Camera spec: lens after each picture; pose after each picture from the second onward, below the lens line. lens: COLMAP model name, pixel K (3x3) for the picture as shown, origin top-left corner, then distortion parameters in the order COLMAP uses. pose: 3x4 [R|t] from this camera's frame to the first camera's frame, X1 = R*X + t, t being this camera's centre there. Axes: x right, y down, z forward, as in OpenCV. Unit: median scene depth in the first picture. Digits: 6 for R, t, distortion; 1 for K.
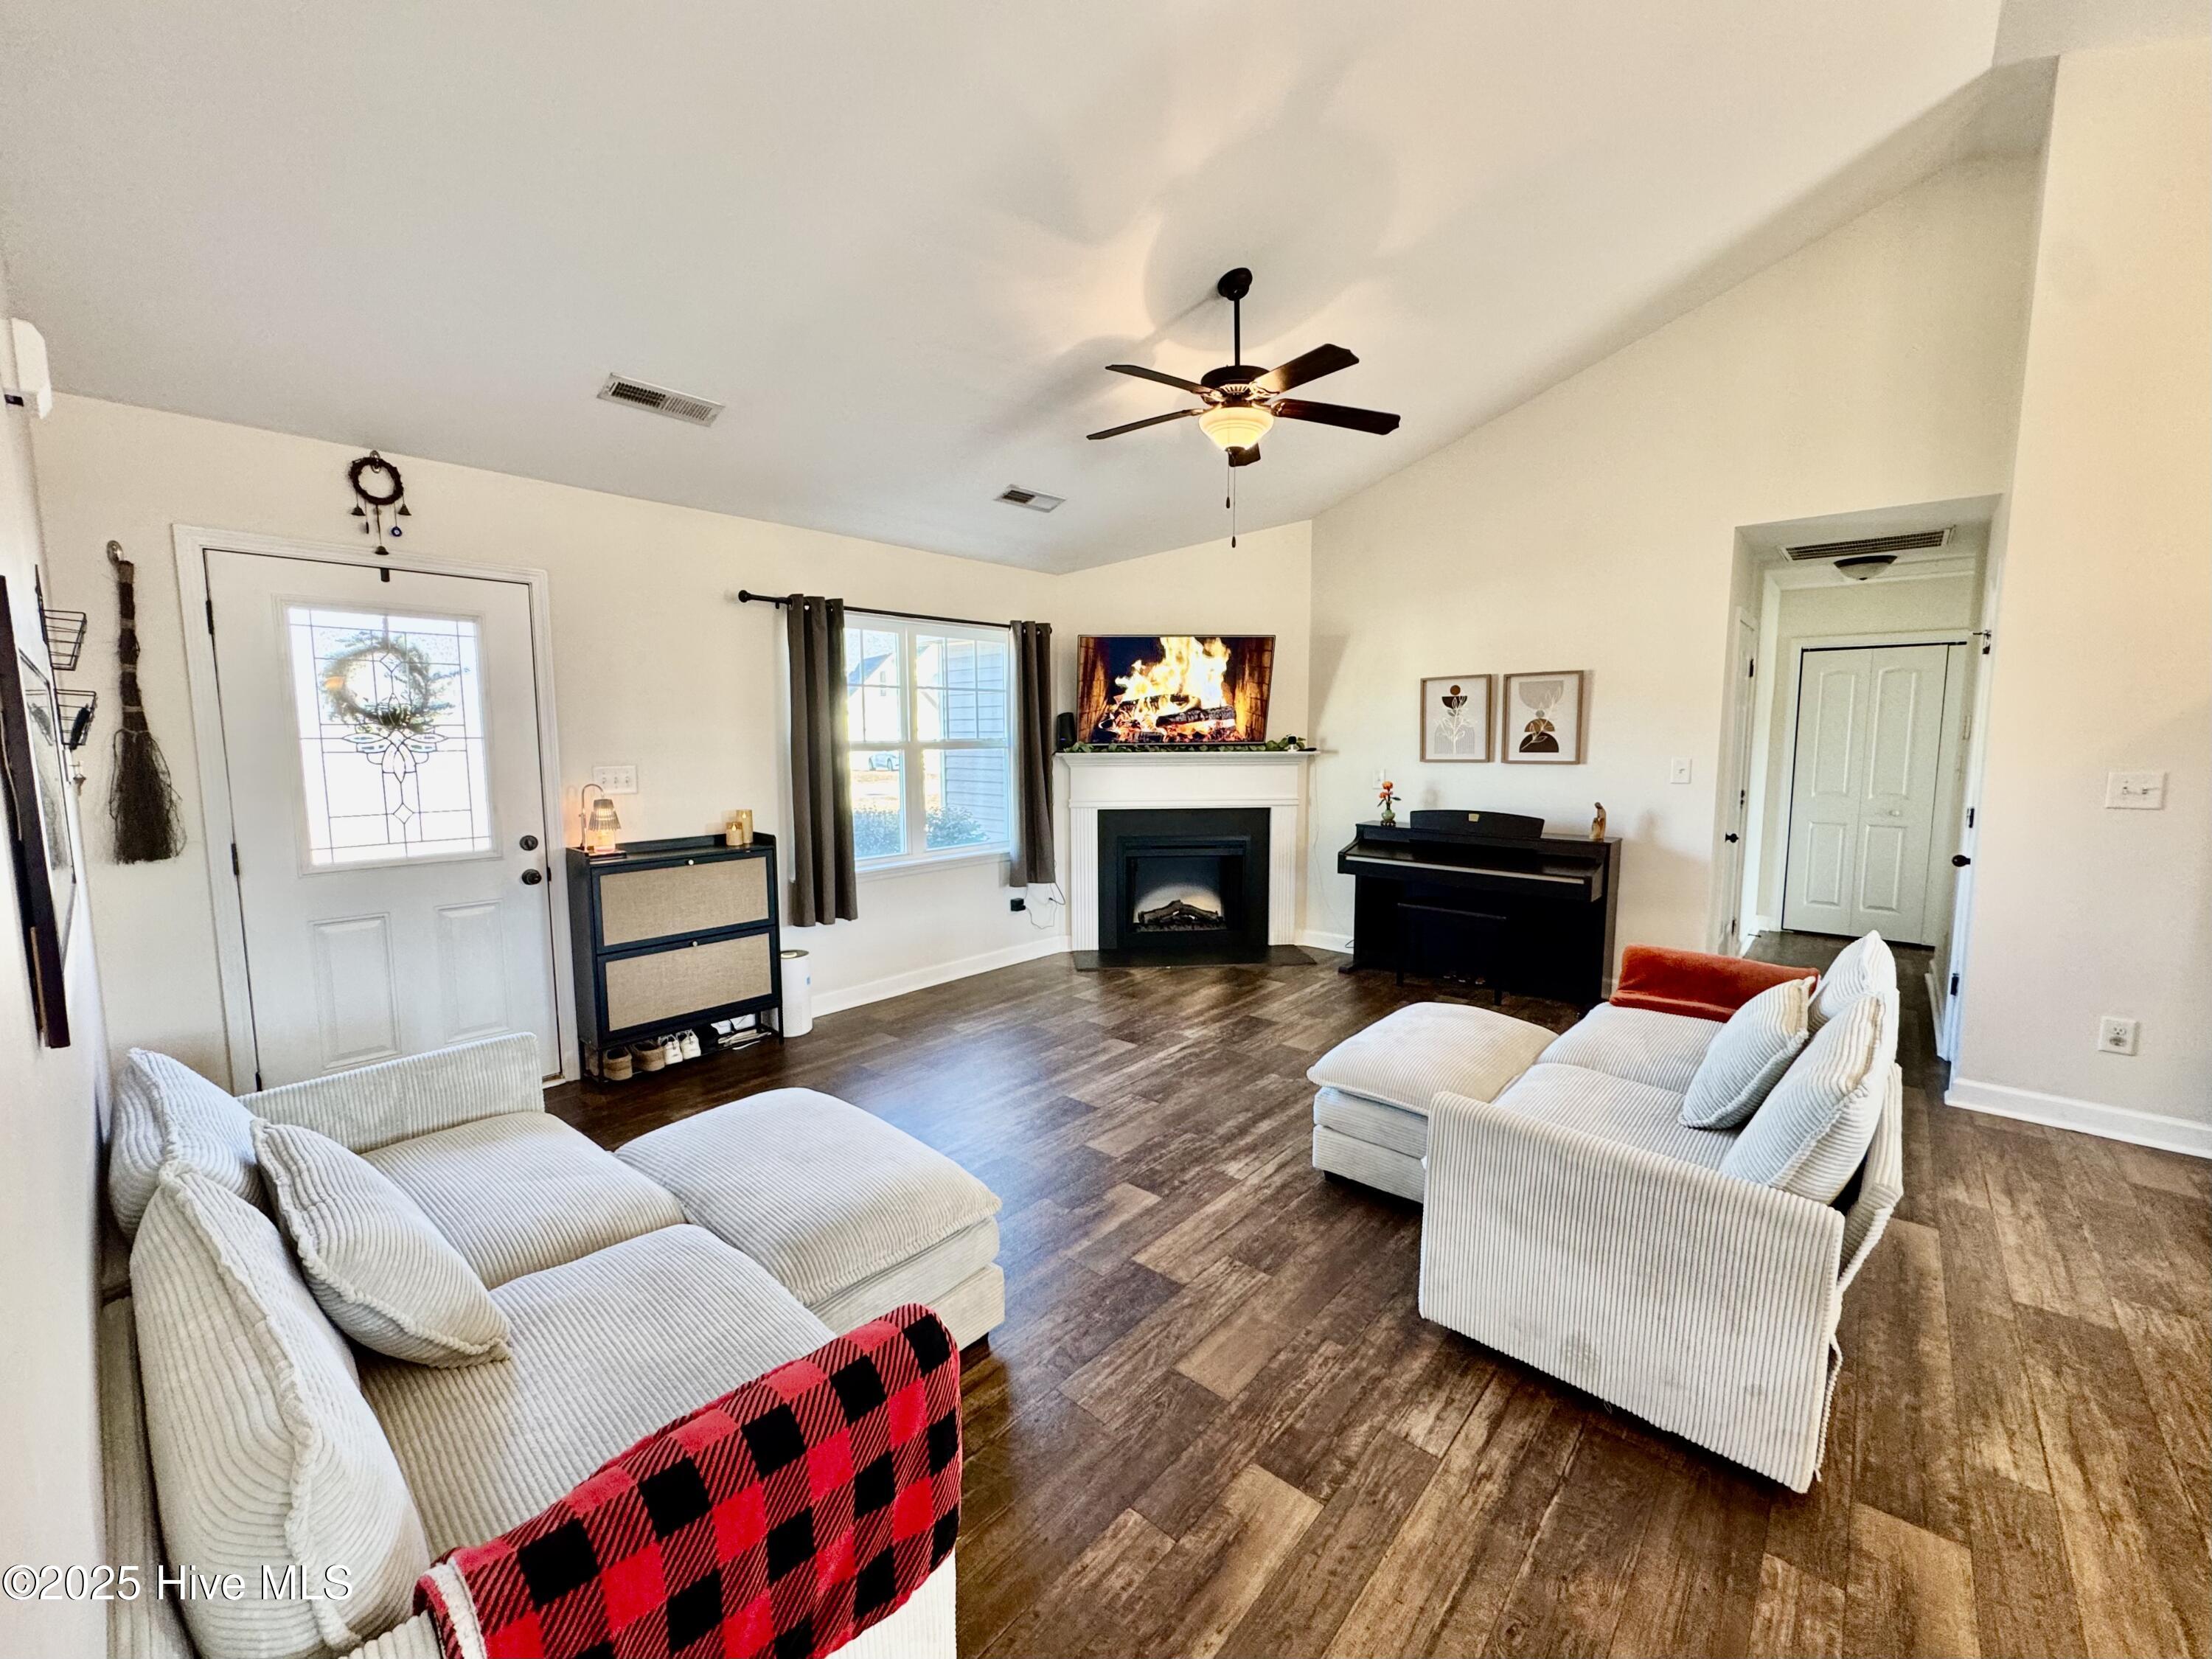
lens RADIAL K [[906.5, 0, 1081.4], [0, 906.5, 818.9], [0, 0, 1]] dist [0.002984, -0.001203]
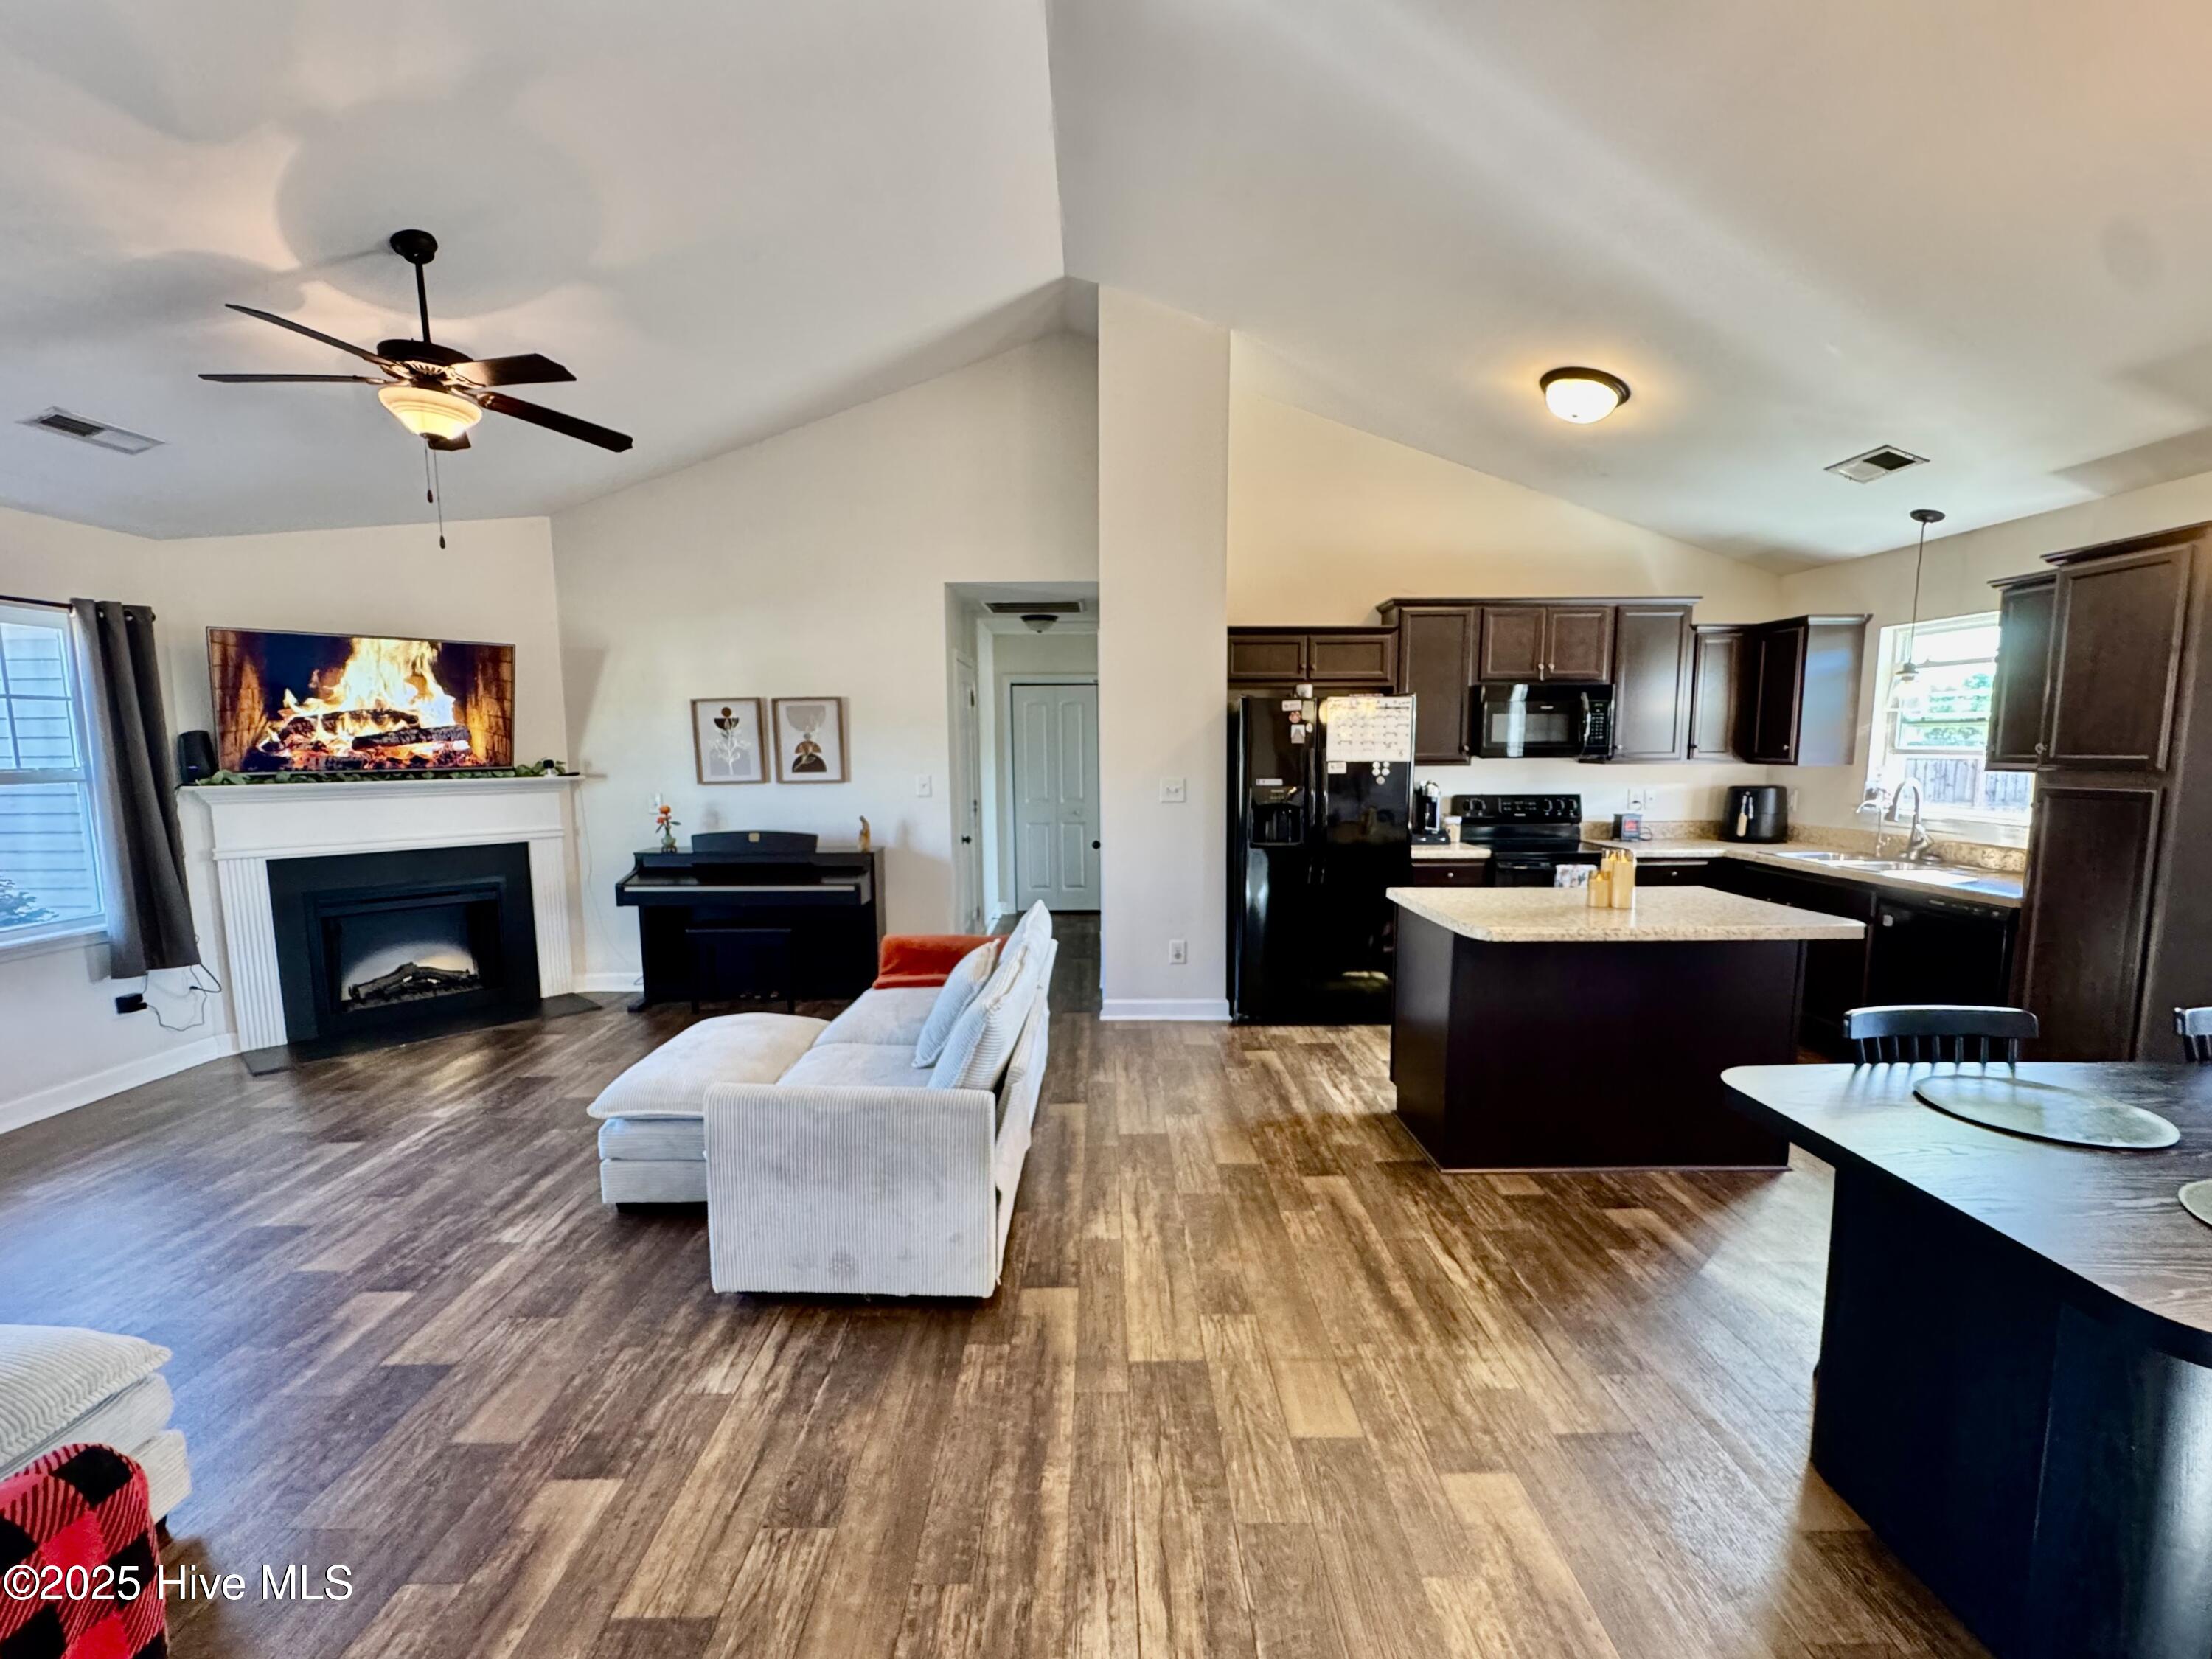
lens RADIAL K [[972.6, 0, 1129.5], [0, 972.6, 859.0], [0, 0, 1]] dist [-0.005857, 0.001564]
pose [[0.729132, -0.081364, 0.679520, -0.013131], [0.069877, 0.996569, 0.044348, 0.007738], [-0.680797, 0.015148, 0.732316, -0.177406]]
